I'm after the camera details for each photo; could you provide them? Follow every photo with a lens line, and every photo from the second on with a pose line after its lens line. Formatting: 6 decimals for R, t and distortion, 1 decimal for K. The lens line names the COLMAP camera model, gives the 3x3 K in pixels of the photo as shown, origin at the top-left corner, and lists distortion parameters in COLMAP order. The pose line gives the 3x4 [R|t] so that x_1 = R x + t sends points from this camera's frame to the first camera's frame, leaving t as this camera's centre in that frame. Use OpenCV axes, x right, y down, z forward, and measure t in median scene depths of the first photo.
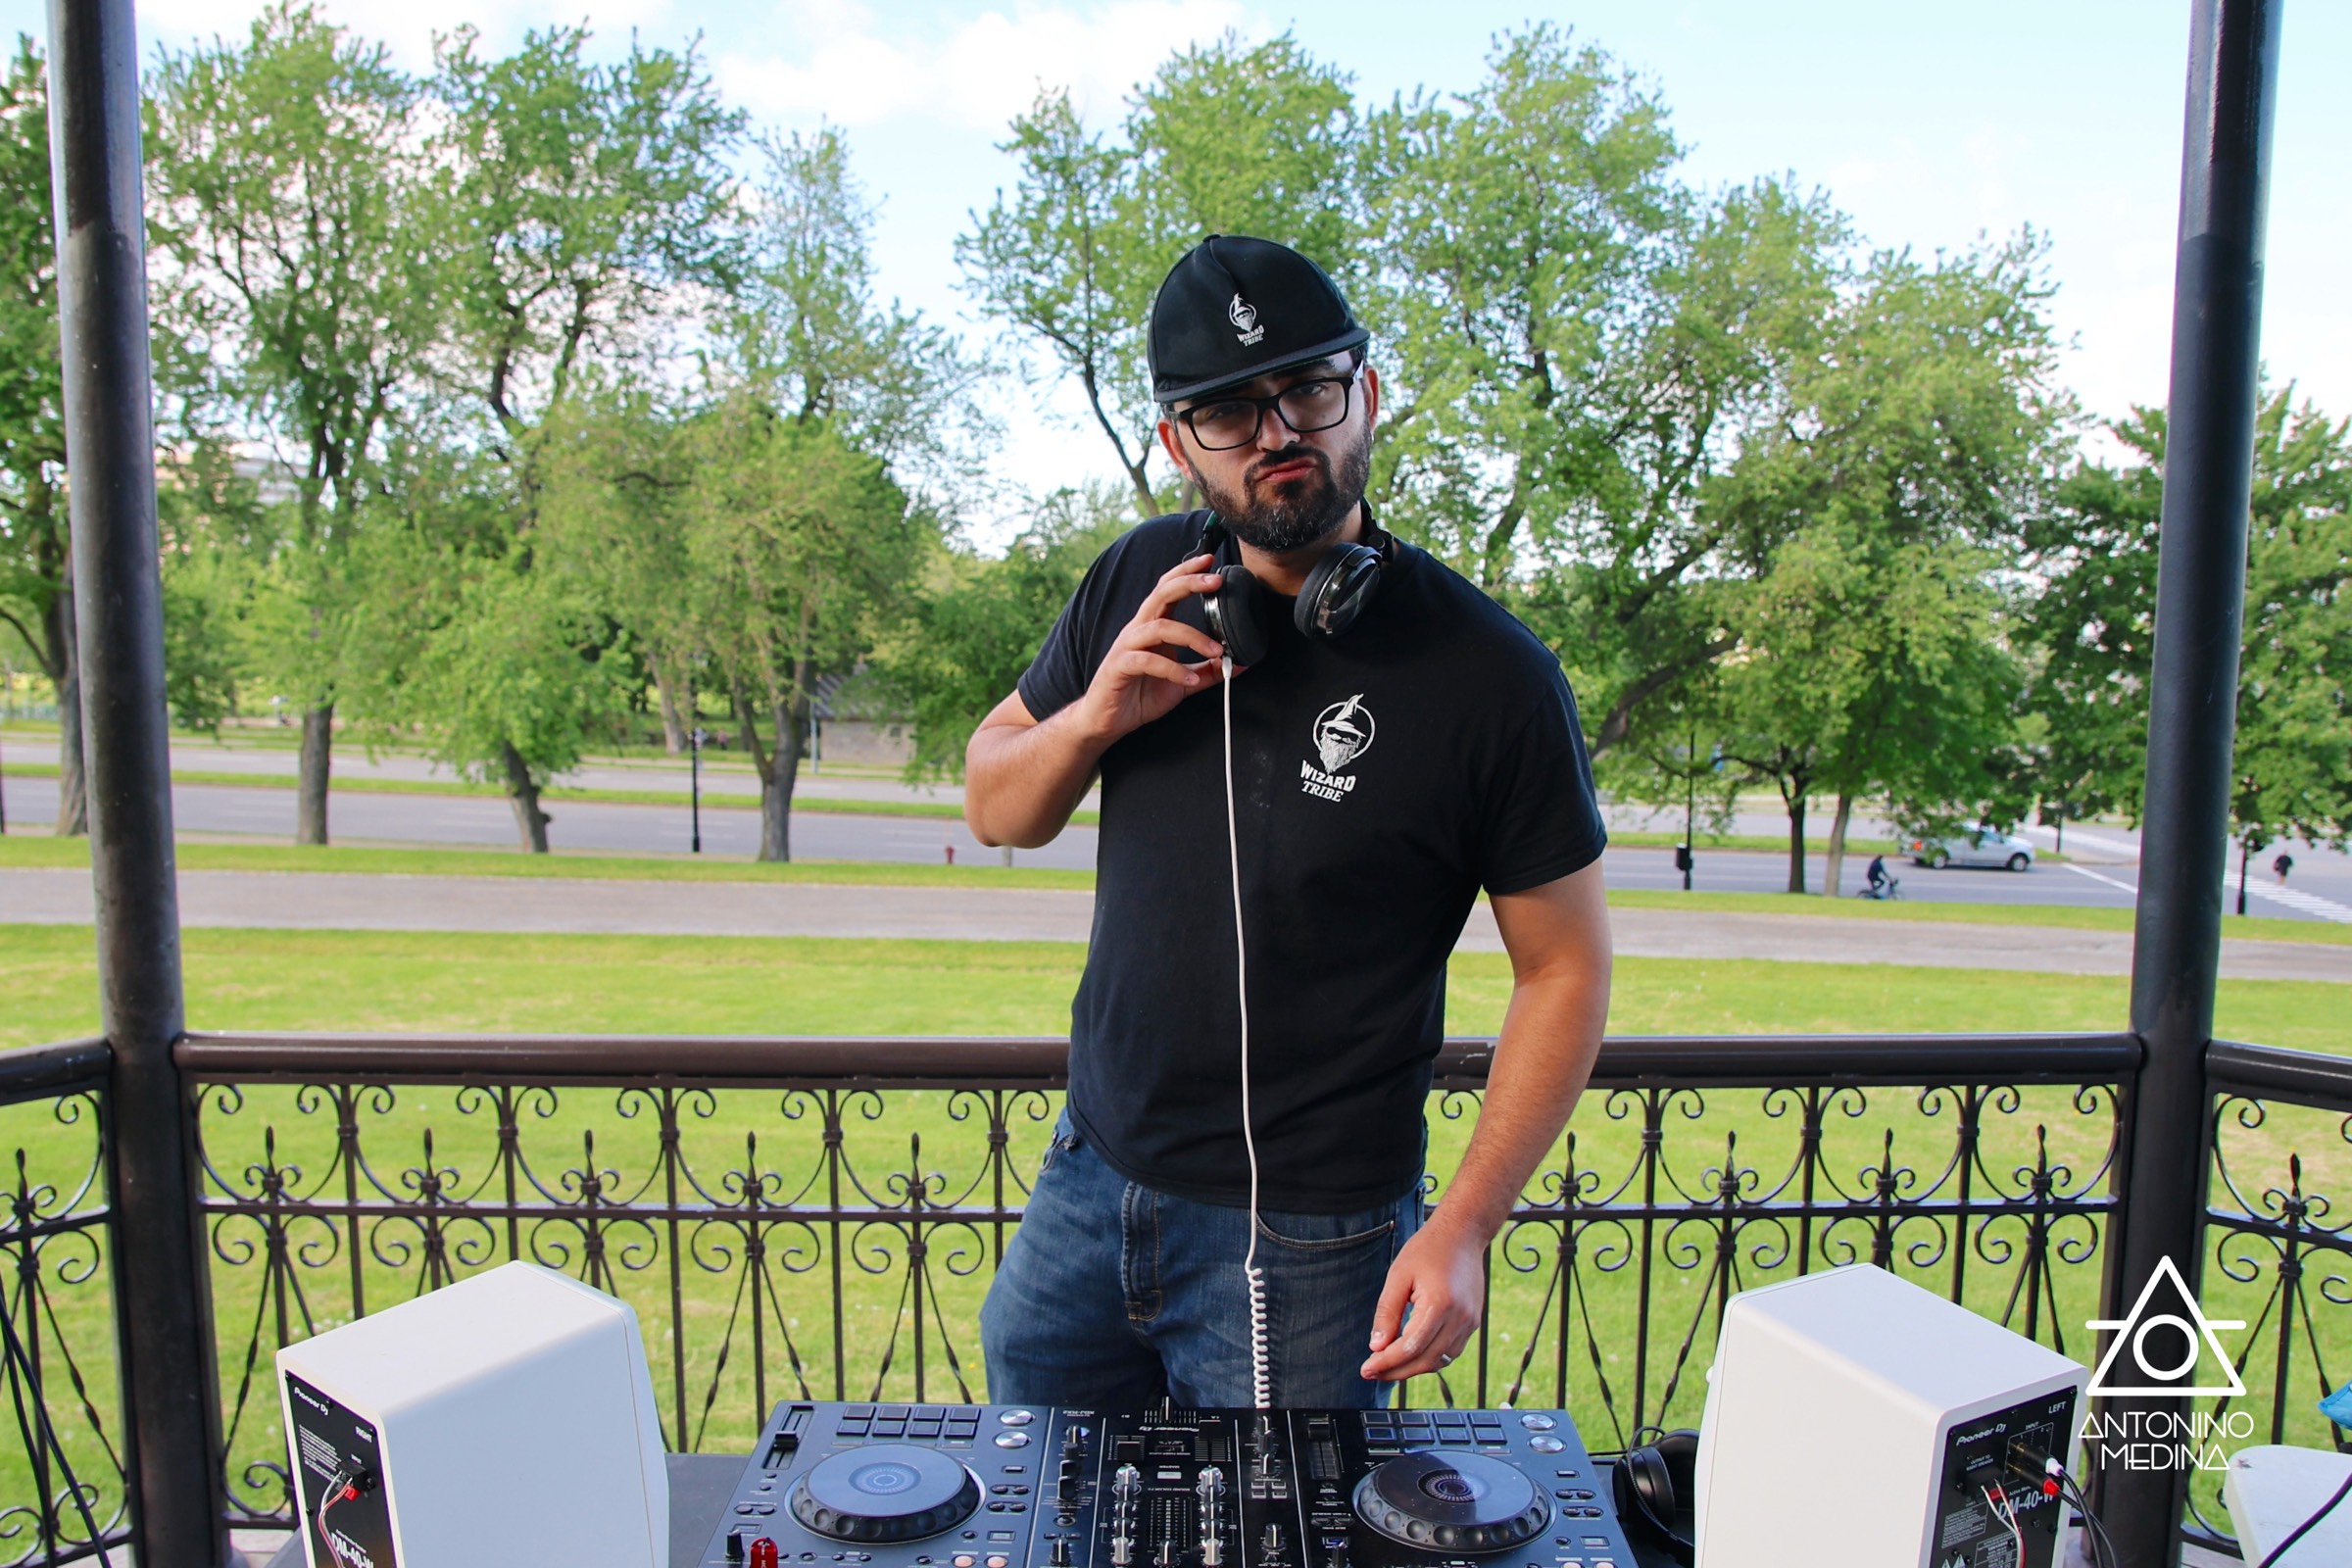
lens RADIAL K [[1885.3, 0, 1119.3], [0, 1885.3, 786.2], [0, 0, 1]] dist [-0.121791, 0.094517]
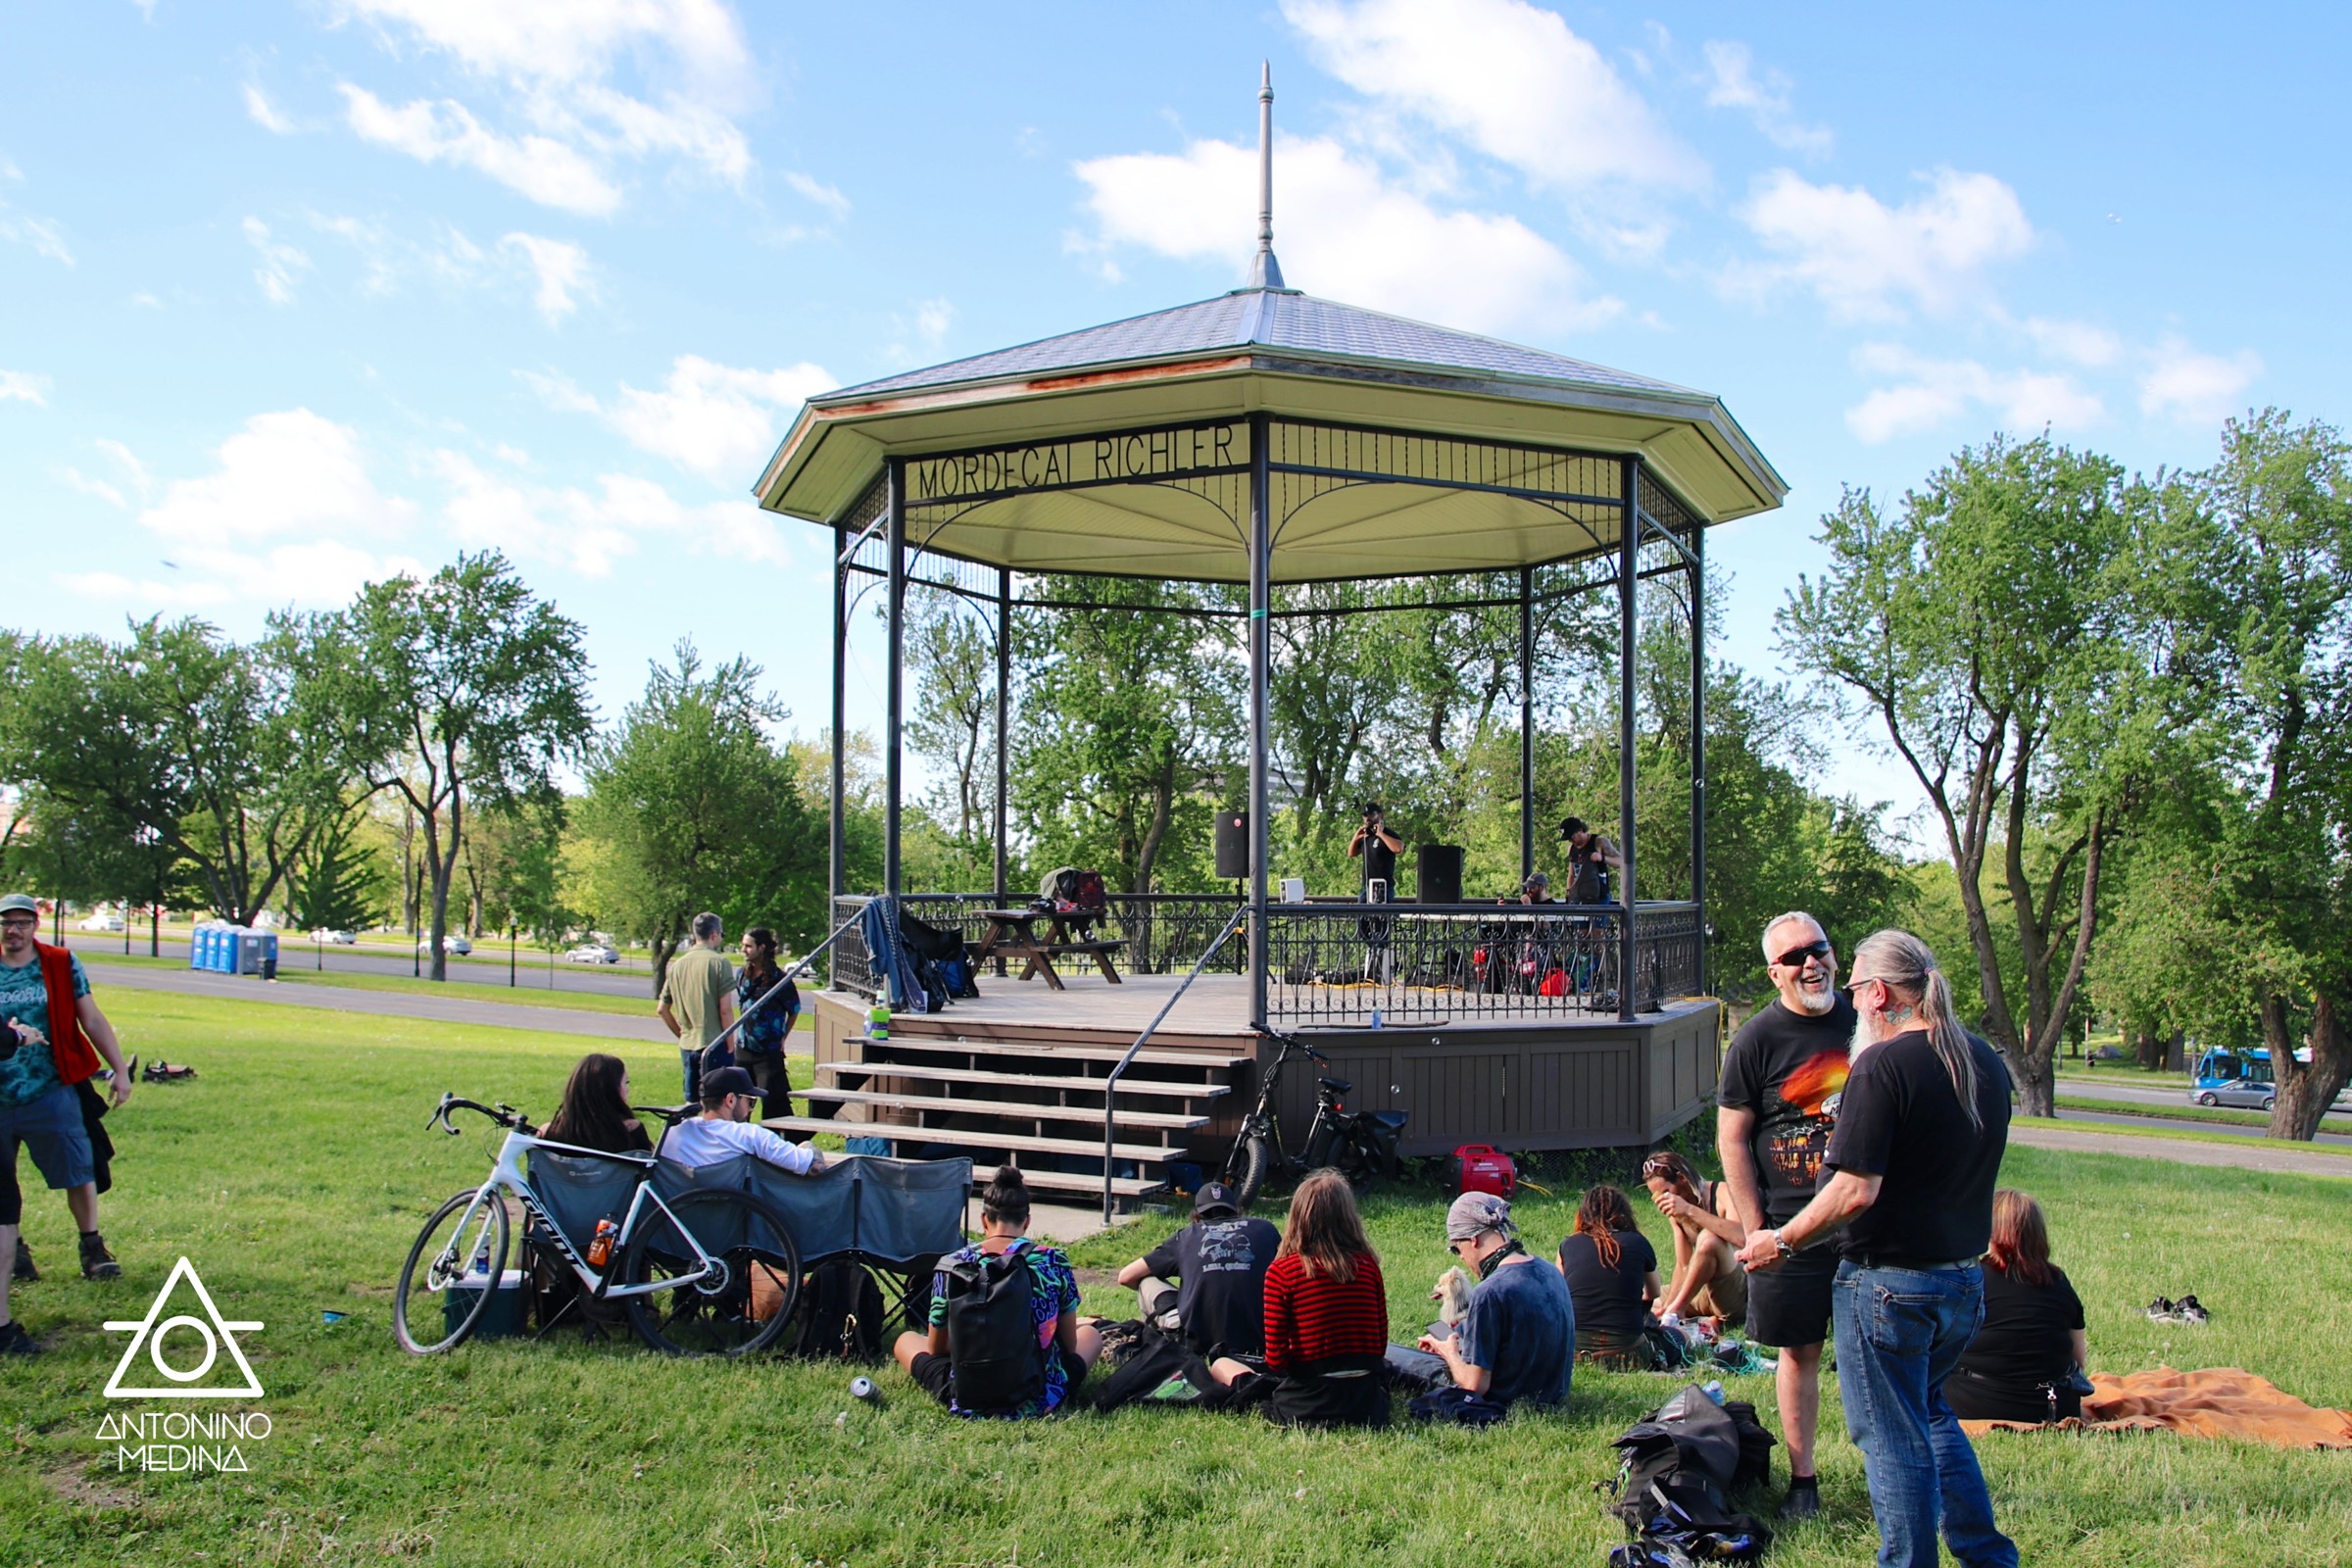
lens RADIAL K [[1933.1, 0, 1180.4], [0, 1933.1, 791.9], [0, 0, 1]] dist [-0.127126, 0.133751]
pose [[0.888298, -0.012206, -0.459106, 0.148992], [-0.062795, 0.987031, -0.147741, 0.051729], [0.454955, 0.160067, 0.876011, -0.324393]]
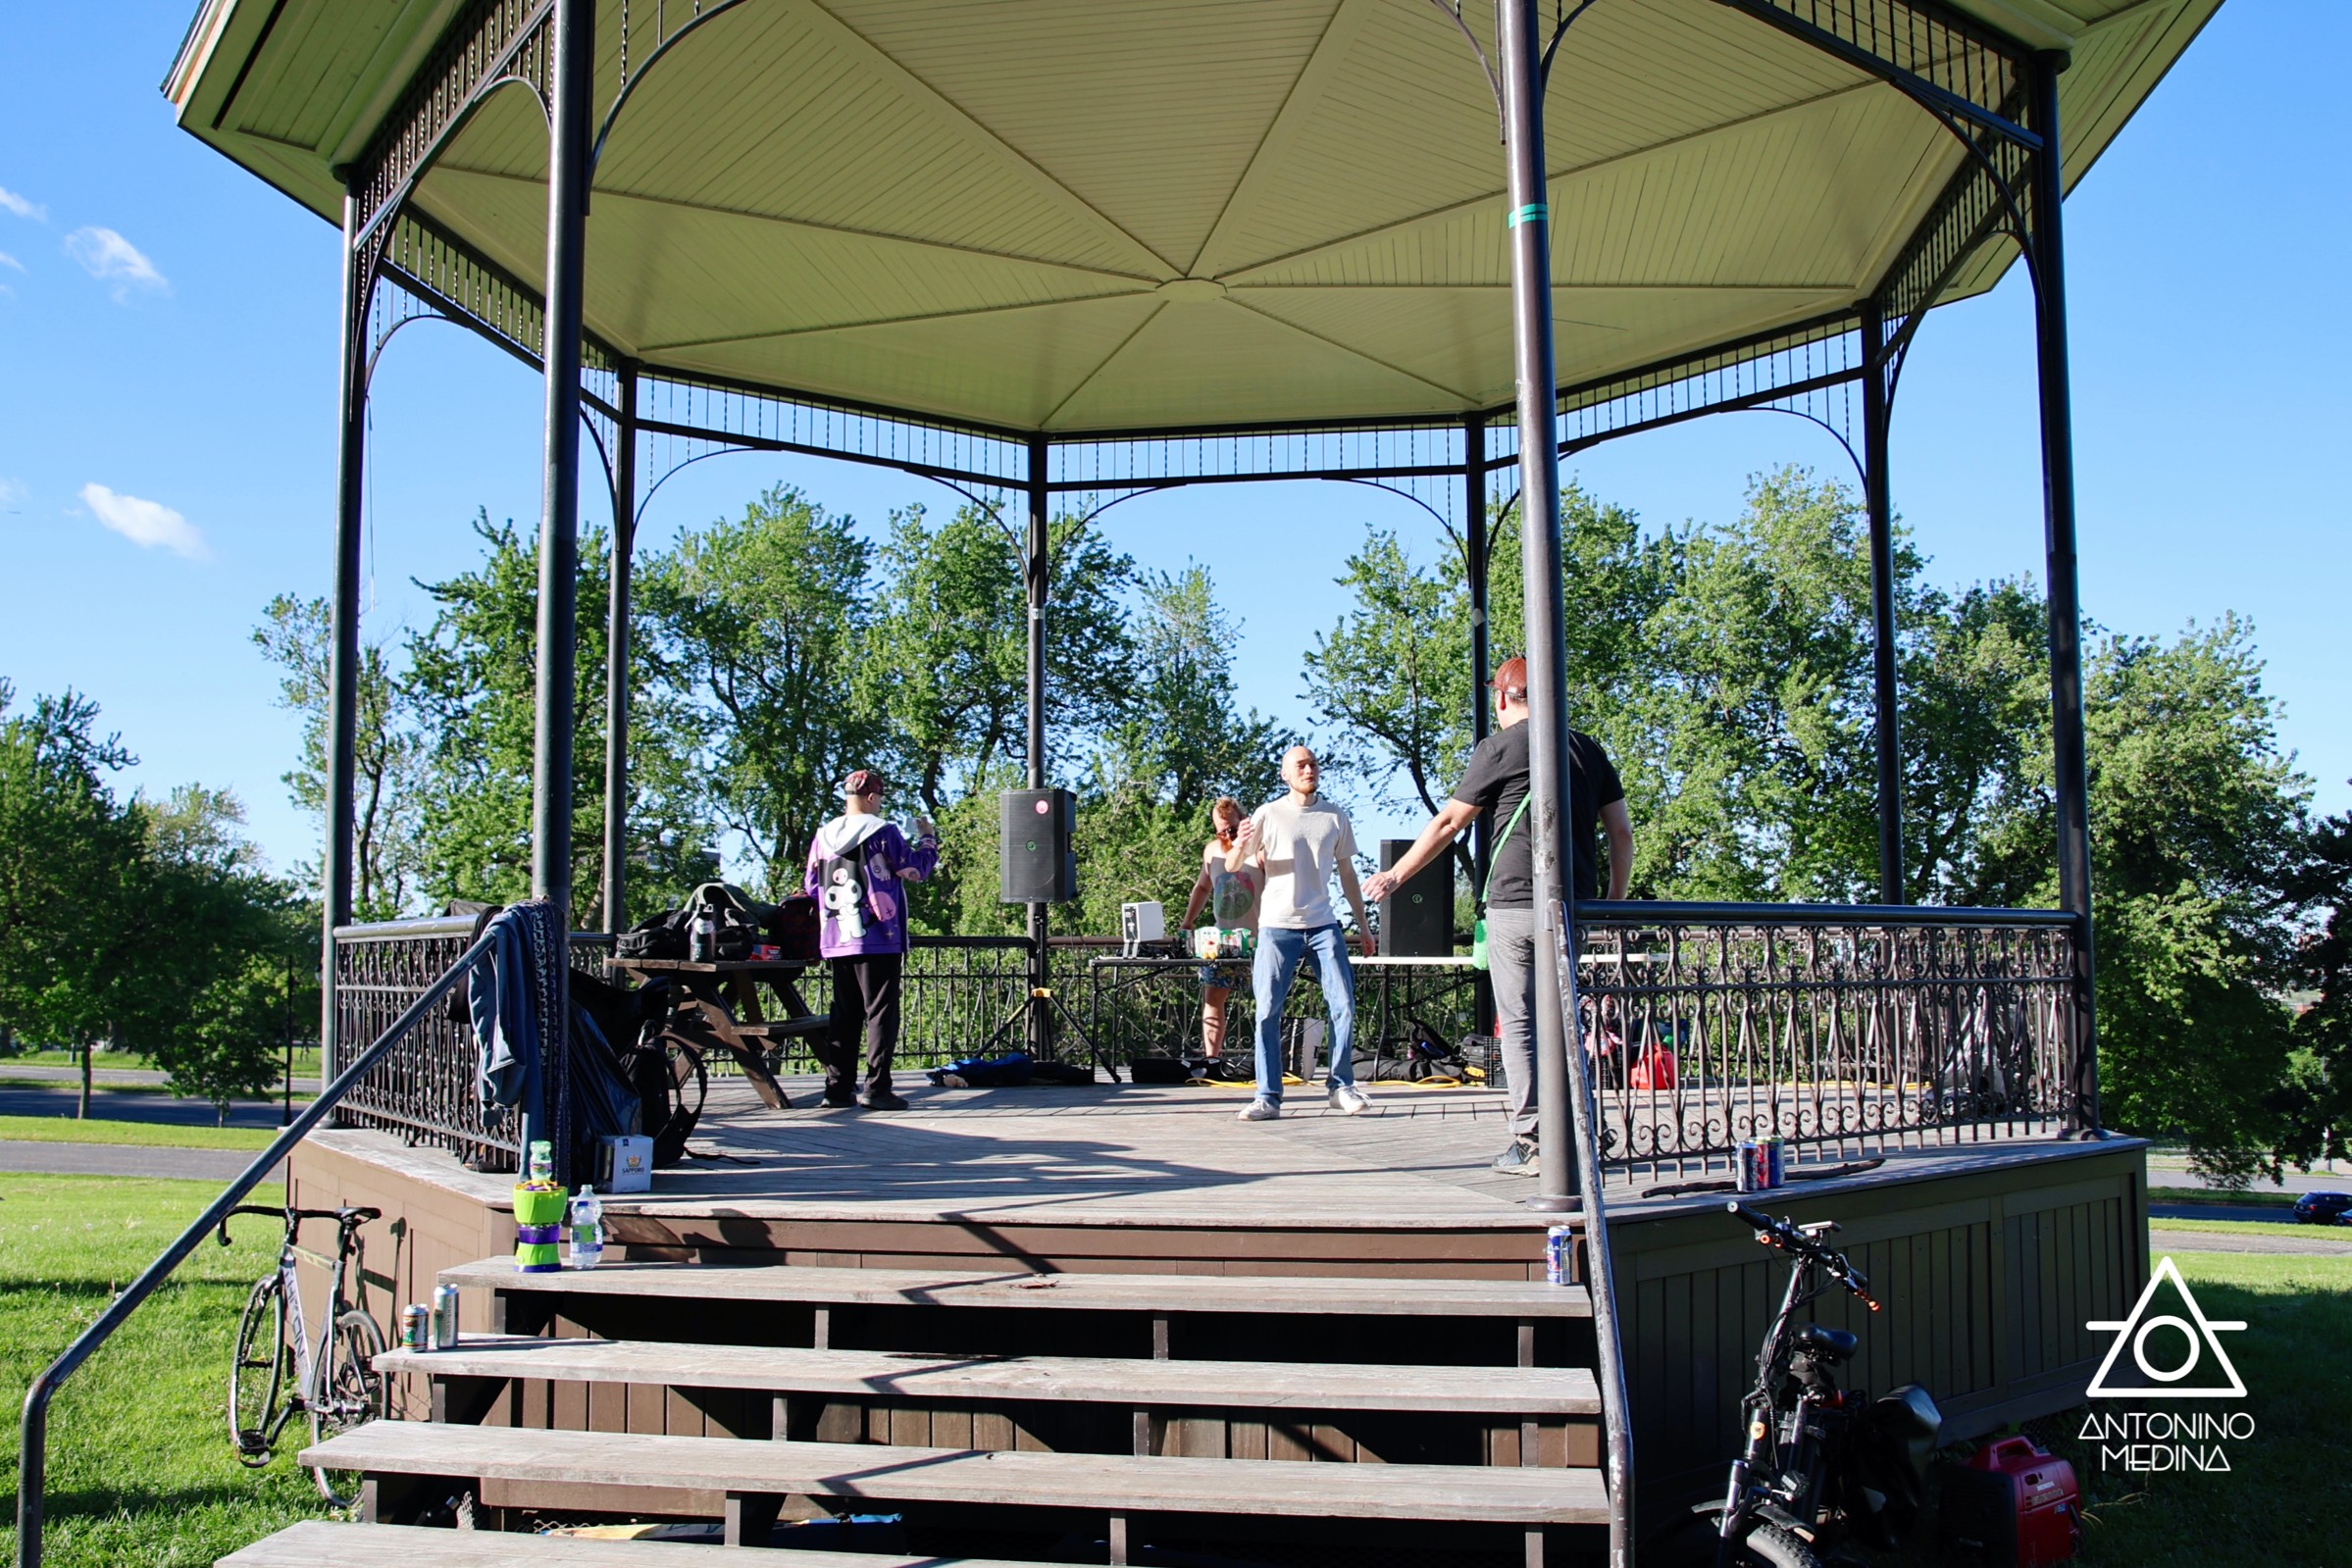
lens RADIAL K [[1932.9, 0, 1180.4], [0, 1932.9, 791.9], [0, 0, 1]] dist [-0.127126, 0.133751]
pose [[0.986233, -0.020131, -0.164133, 0.037351], [-0.013457, 0.979500, -0.200996, 0.043479], [0.164815, 0.200437, 0.965744, -0.198998]]
